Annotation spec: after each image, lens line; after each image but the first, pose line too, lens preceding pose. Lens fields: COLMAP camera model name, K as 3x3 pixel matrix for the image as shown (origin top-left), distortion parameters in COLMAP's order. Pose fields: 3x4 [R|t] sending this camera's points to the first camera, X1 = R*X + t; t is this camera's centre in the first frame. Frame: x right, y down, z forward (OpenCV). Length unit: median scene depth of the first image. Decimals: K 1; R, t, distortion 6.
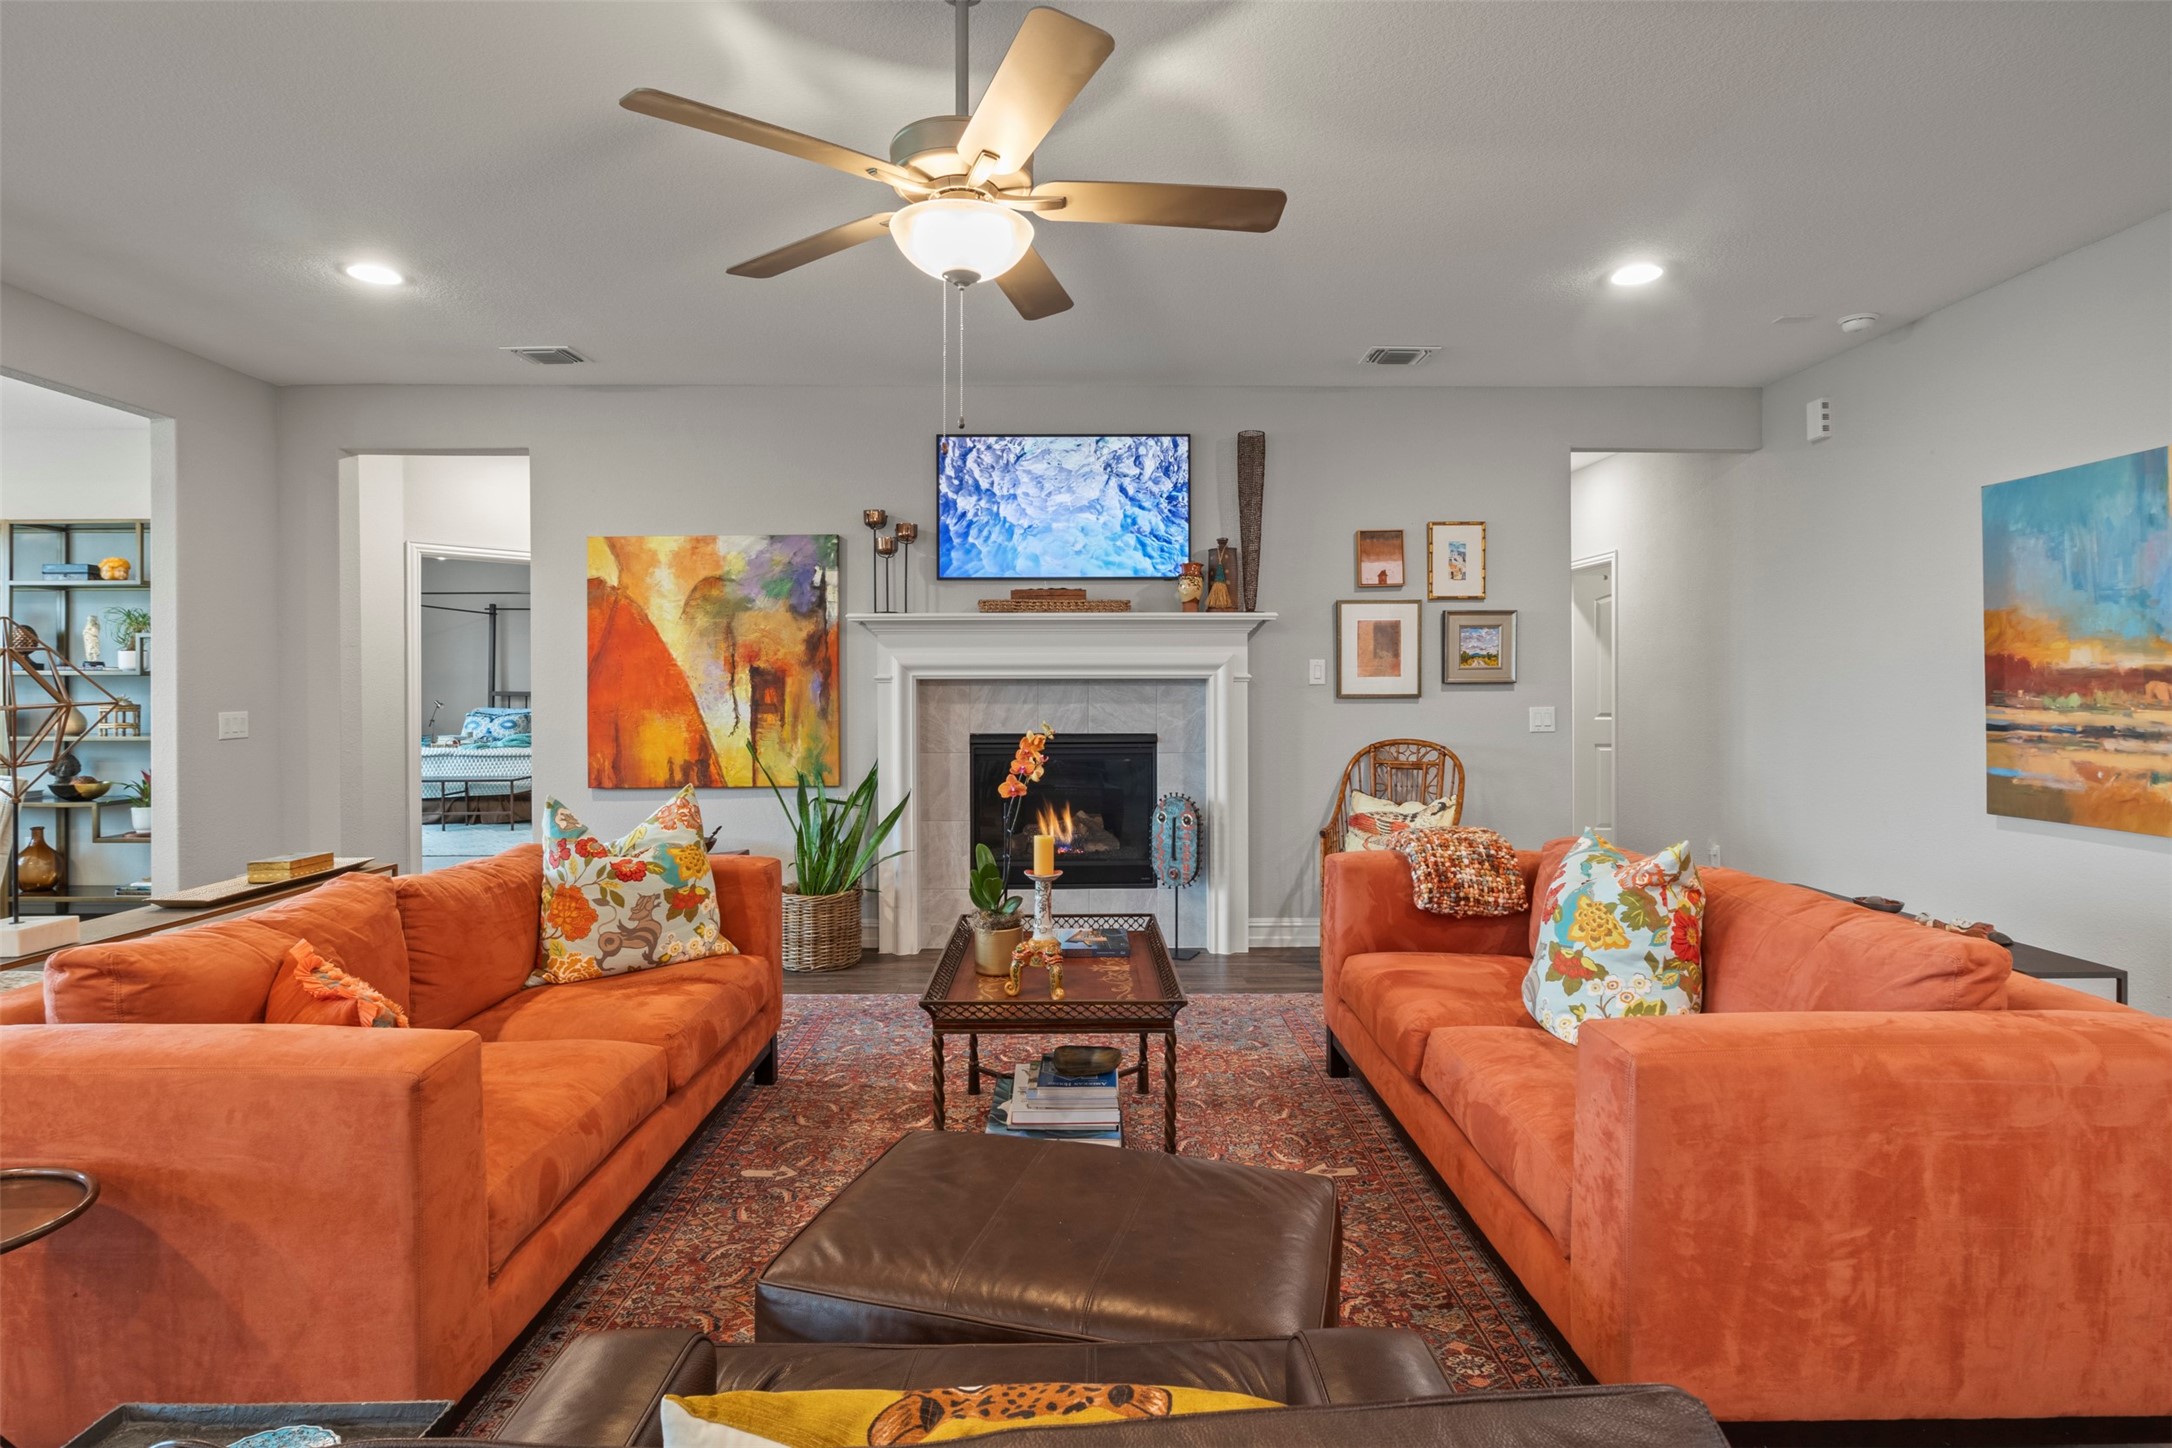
lens RADIAL K [[1088.7, 0, 1082.9], [0, 1088.7, 684.4], [0, 0, 1]] dist [-0.011251, -0.001470]
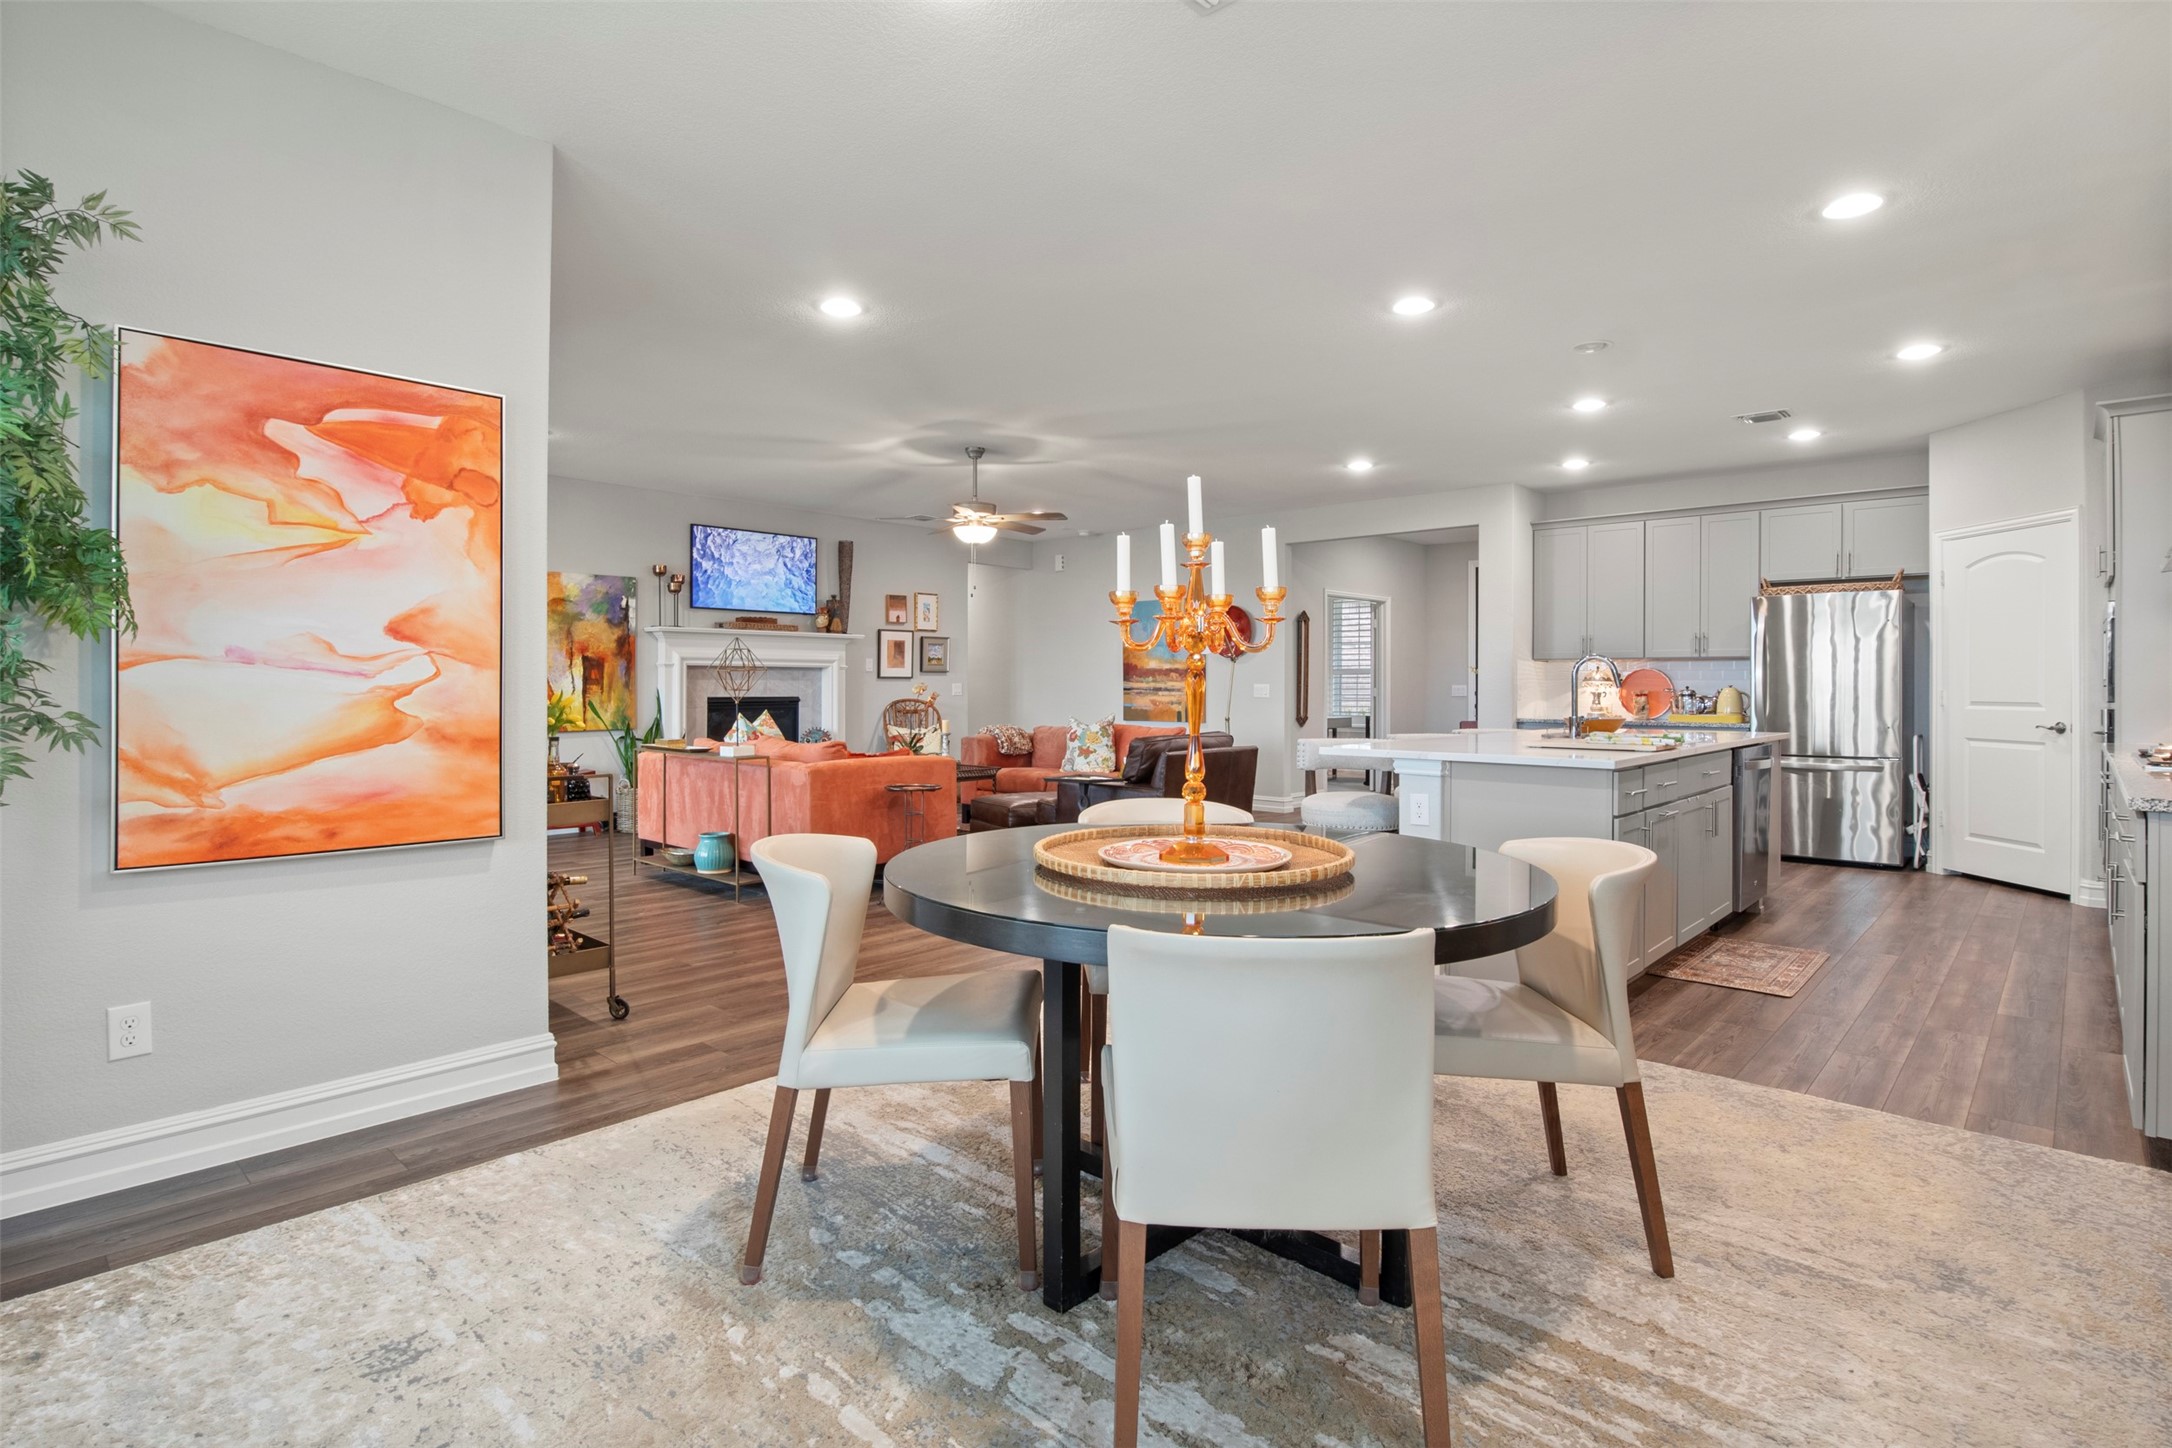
lens RADIAL K [[1088.7, 0, 1082.9], [0, 1088.7, 684.4], [0, 0, 1]] dist [-0.011251, -0.001470]
pose [[0.681497, 0.004182, 0.731809, -0.974142], [-0.006602, 0.999978, 0.000434, 0.020429], [-0.731791, -0.005128, 0.681509, -0.632293]]
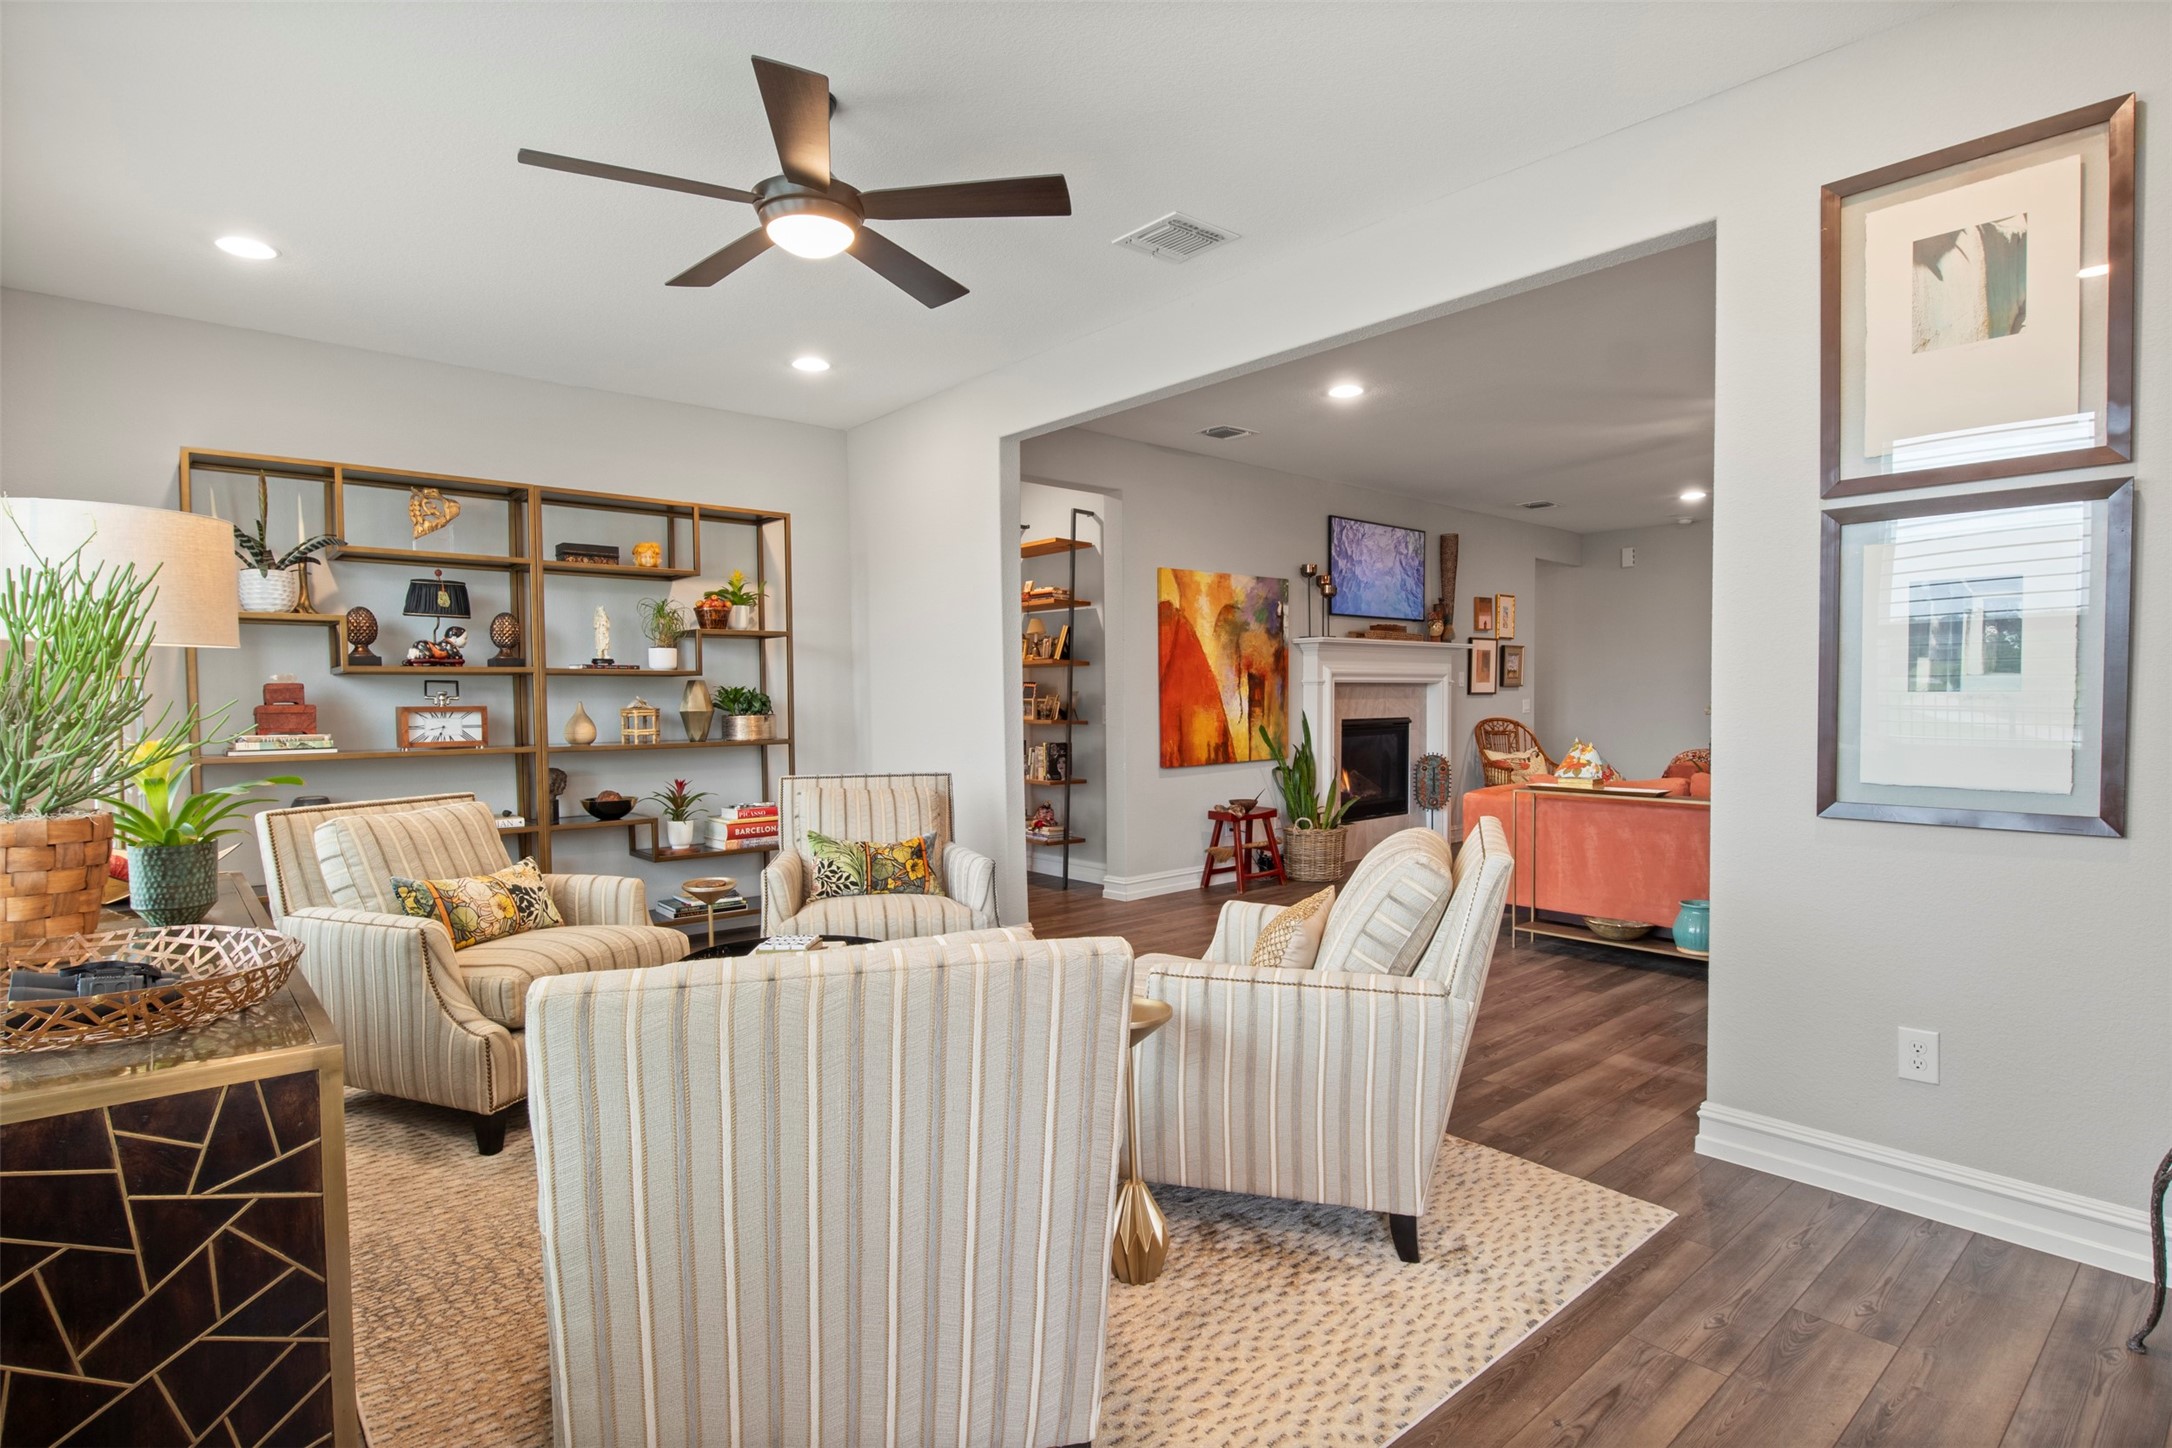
lens RADIAL K [[1080.6, 0, 1086.0], [0, 1080.6, 724.0], [0, 0, 1]] dist [-0.025883, -0.000361]
pose [[0.760267, -0.020516, 0.649286, -1.334165], [0.002241, 0.999578, 0.028960, 0.008215], [-0.649606, -0.020563, 0.759993, 0.106325]]
